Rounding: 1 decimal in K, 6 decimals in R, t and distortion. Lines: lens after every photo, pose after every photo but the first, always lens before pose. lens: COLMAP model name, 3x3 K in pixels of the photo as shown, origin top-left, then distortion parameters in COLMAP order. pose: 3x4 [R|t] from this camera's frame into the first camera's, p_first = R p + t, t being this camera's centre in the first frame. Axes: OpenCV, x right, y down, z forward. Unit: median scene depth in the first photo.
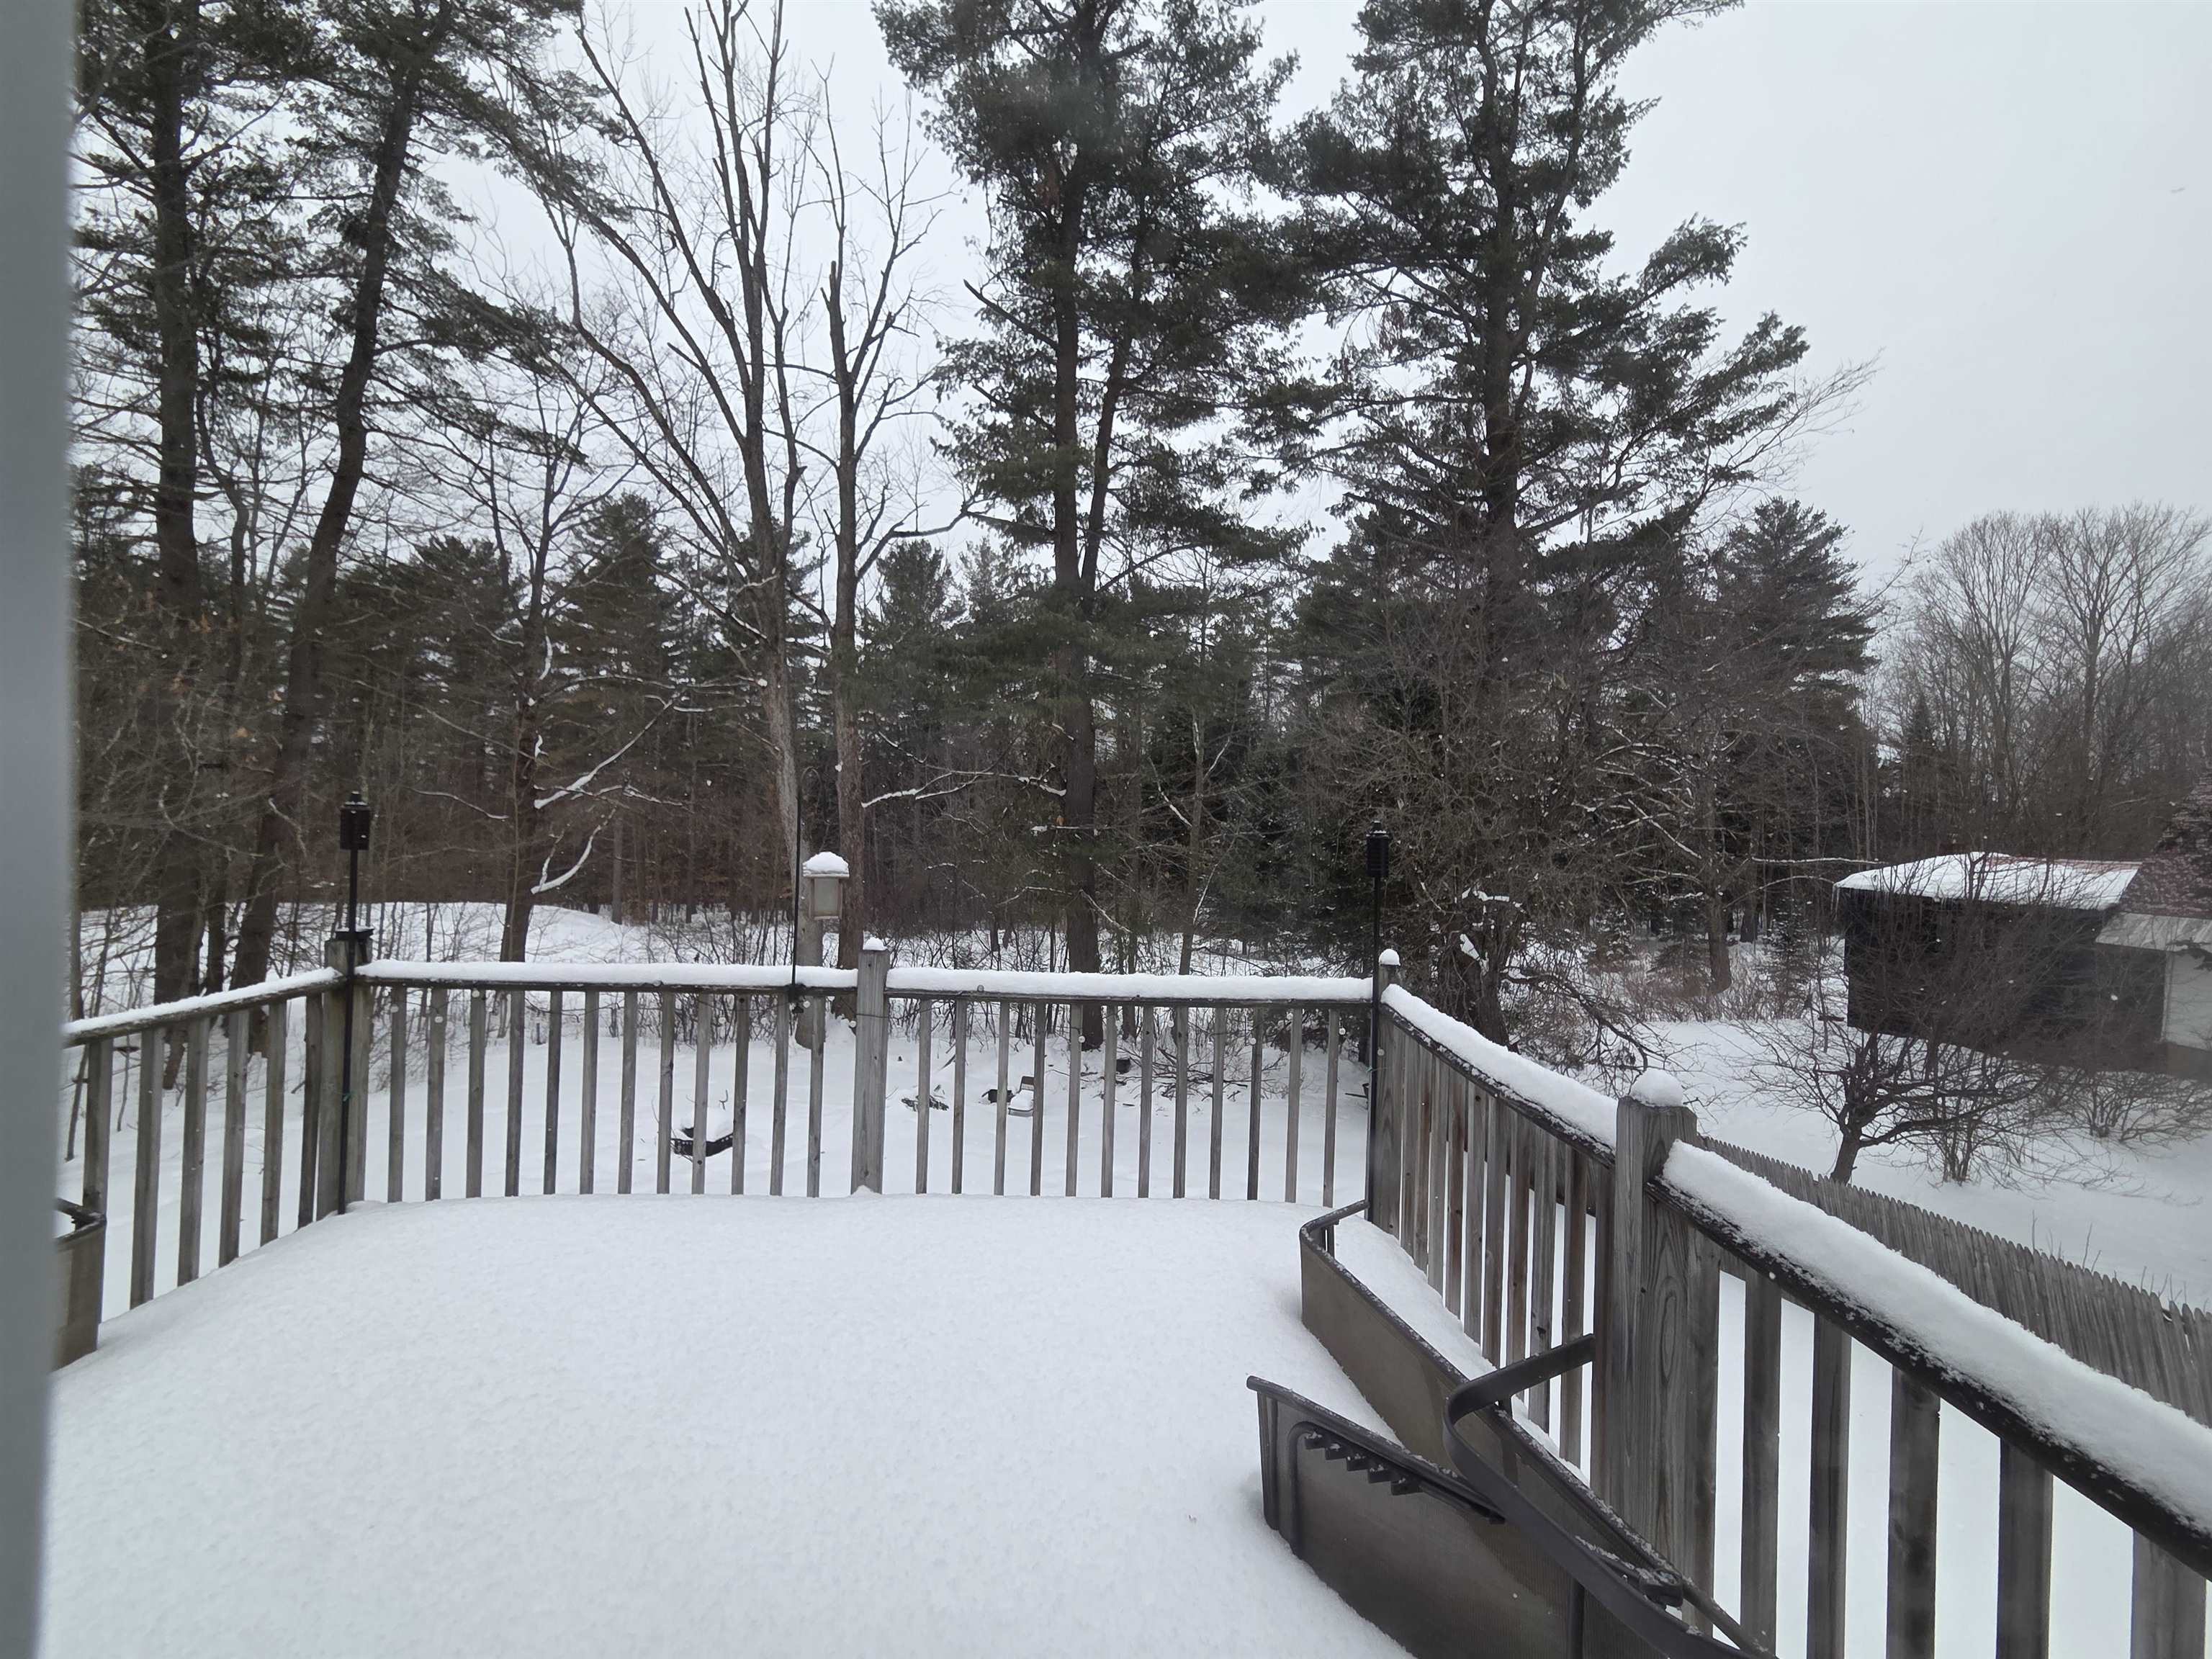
lens RADIAL K [[913.1, 0, 1112.3], [0, 913.1, 835.4], [0, 0, 1]] dist [0.002307, 0.000040]
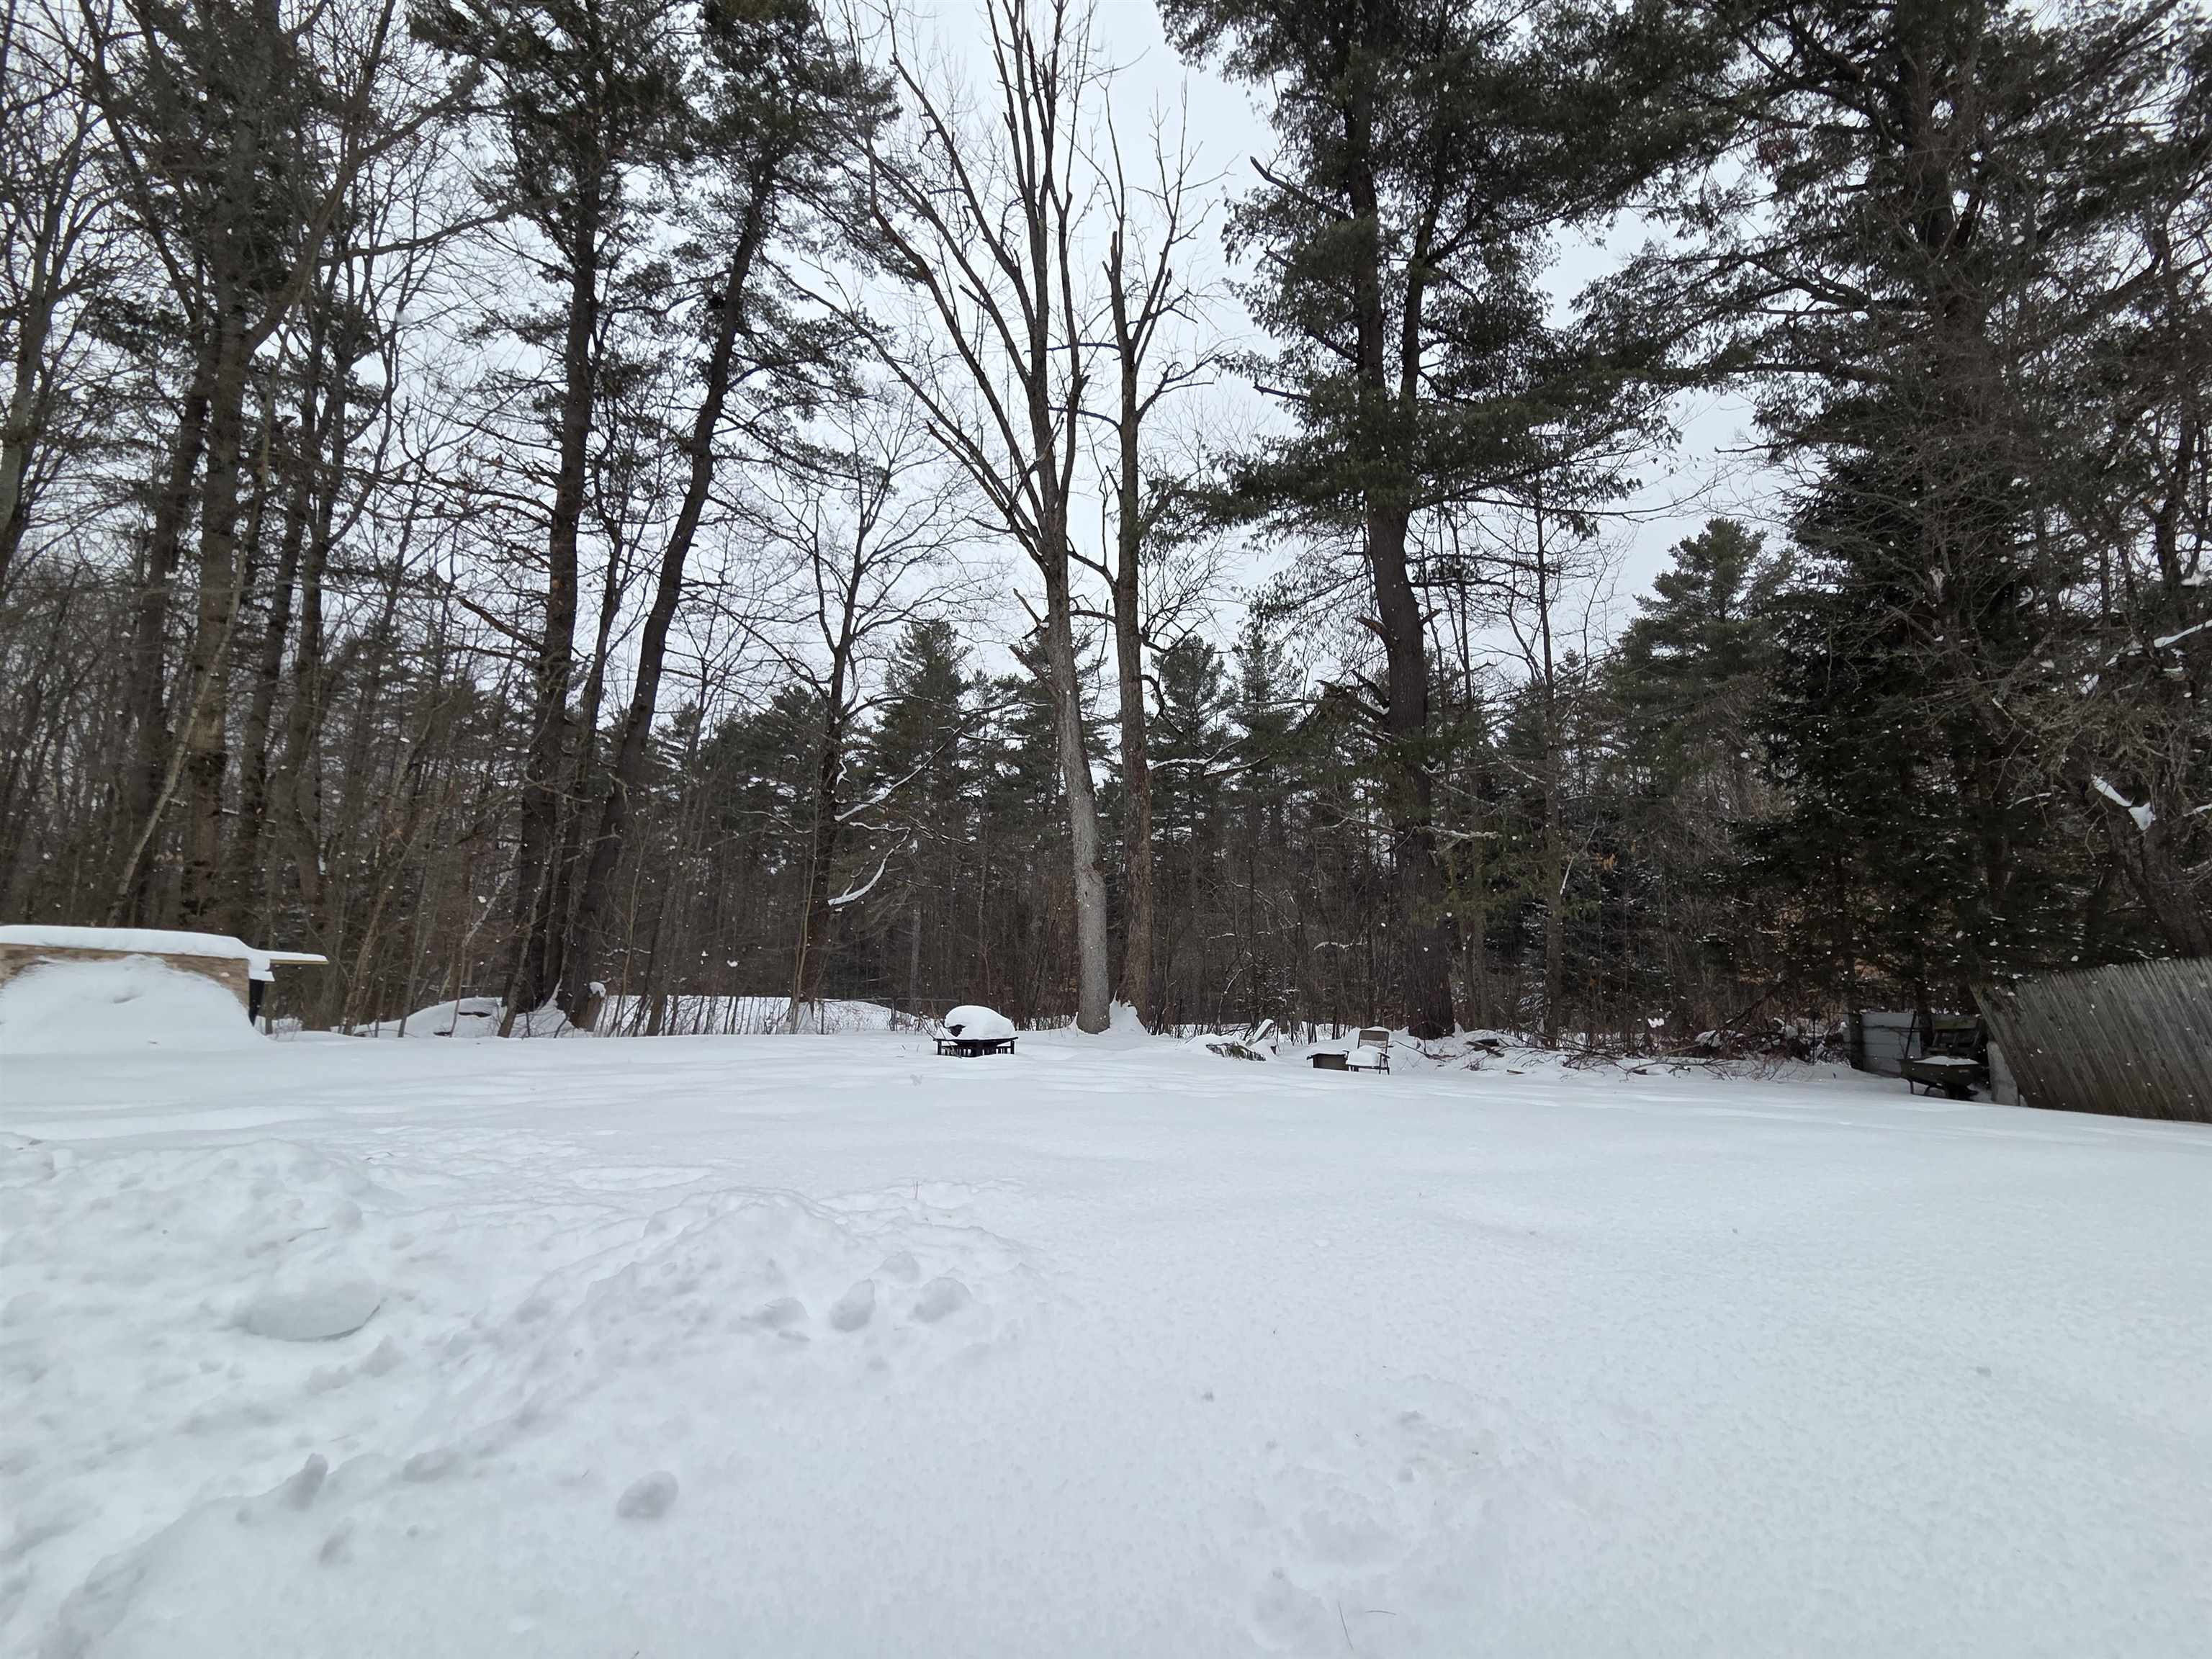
lens RADIAL K [[899.8, 0, 1132.0], [0, 899.8, 837.4], [0, 0, 1]] dist [-0.001502, 0.000014]
pose [[0.962625, -0.054148, -0.265369, -0.057801], [0.010033, 0.986267, -0.164852, 0.183305], [0.270651, 0.156028, 0.949949, 0.163398]]
